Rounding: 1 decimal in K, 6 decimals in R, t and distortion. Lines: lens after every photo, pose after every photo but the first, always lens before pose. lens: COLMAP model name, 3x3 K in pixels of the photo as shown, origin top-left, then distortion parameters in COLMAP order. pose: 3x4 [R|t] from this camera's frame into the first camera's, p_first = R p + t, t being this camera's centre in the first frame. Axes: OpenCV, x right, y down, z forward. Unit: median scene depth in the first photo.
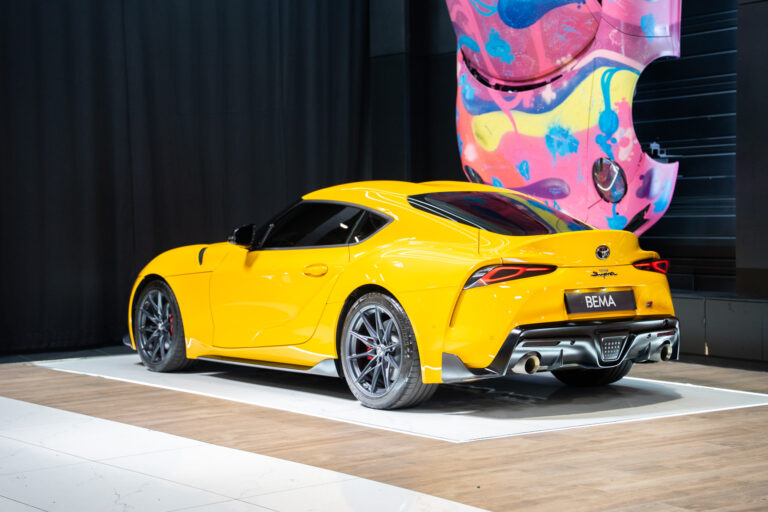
lens RADIAL K [[1437.8, 0, 384.0], [0, 1437.8, 256.0], [0, 0, 1]] dist [0.040970, 0.002081]
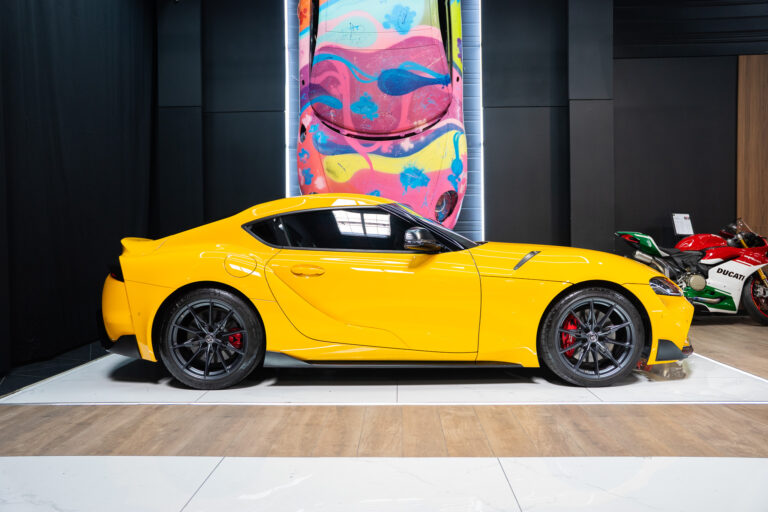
lens RADIAL K [[621.2, 0, 383.9], [0, 621.2, 244.2], [0, 0, 1]] dist [-0.113822, 0.132119]
pose [[0.619119, 0.000583, 0.785297, -0.385277], [0.025180, 0.999471, -0.020594, -0.001389], [-0.784893, 0.032523, 0.618777, 0.644801]]
